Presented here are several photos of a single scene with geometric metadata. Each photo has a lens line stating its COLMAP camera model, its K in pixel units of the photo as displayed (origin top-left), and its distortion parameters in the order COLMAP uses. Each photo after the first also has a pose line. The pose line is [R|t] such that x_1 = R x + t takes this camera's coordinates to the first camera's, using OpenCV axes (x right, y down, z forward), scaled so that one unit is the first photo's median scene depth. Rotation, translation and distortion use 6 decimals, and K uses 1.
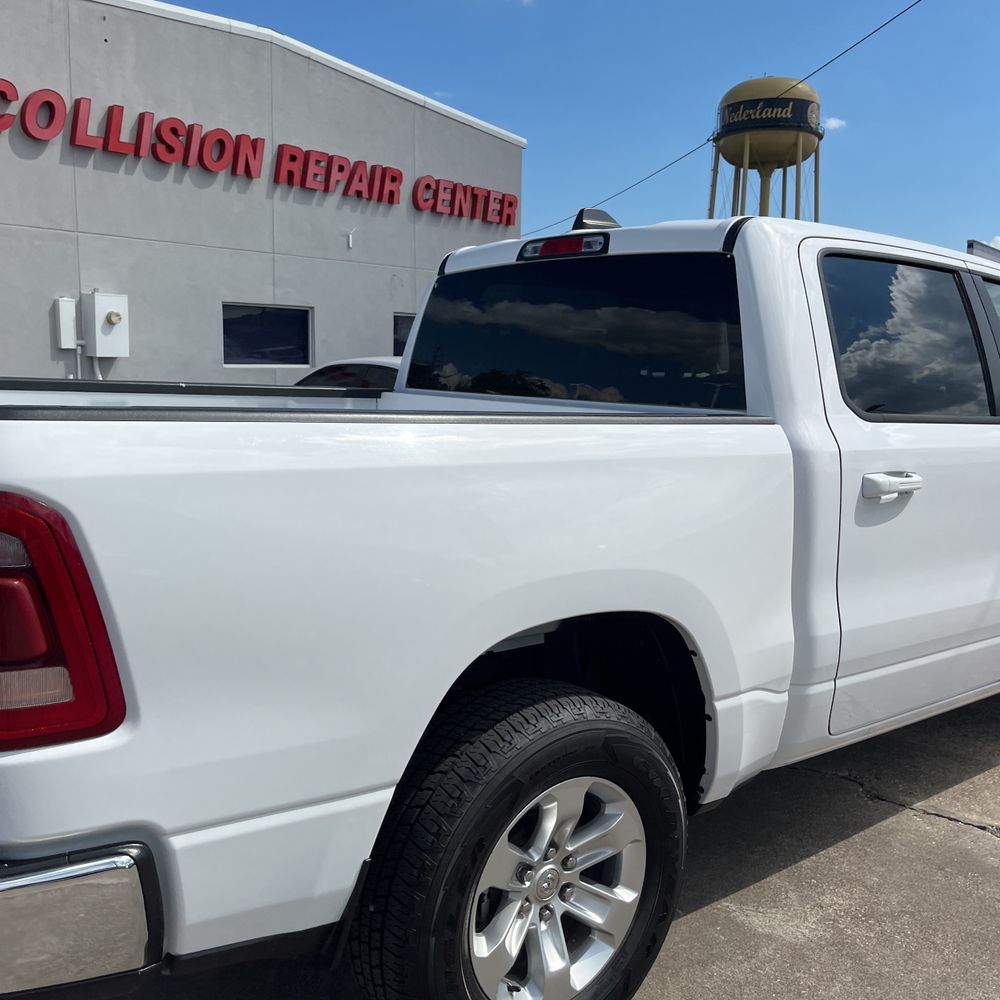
lens RADIAL K [[1024.5, 0, 507.7], [0, 1024.5, 500.4], [0, 0, 1]] dist [0.031152, -0.021098]
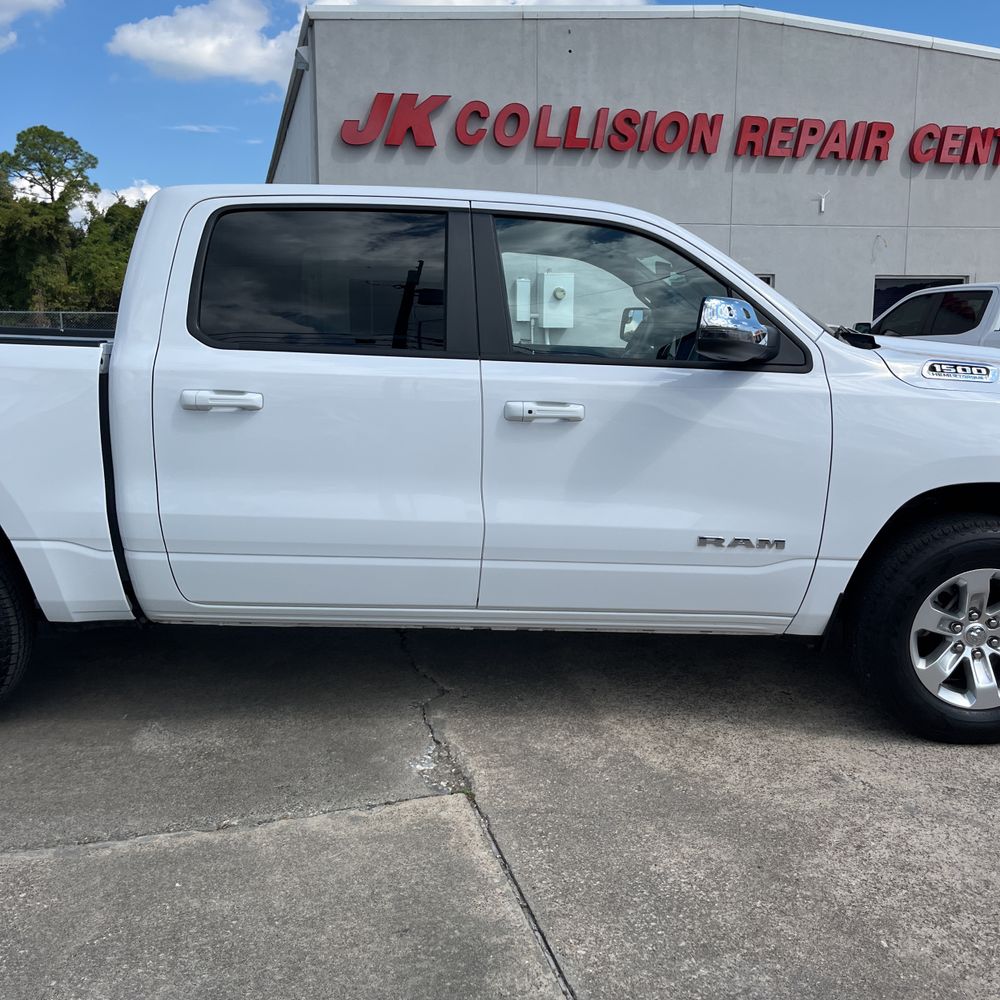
lens RADIAL K [[1024.5, 0, 507.7], [0, 1024.5, 500.4], [0, 0, 1]] dist [0.031152, -0.021098]
pose [[0.784409, 0.086447, -0.614191, 0.274622], [-0.072830, 0.996227, 0.047204, 0.004007], [0.615954, 0.007704, 0.787745, 0.051962]]
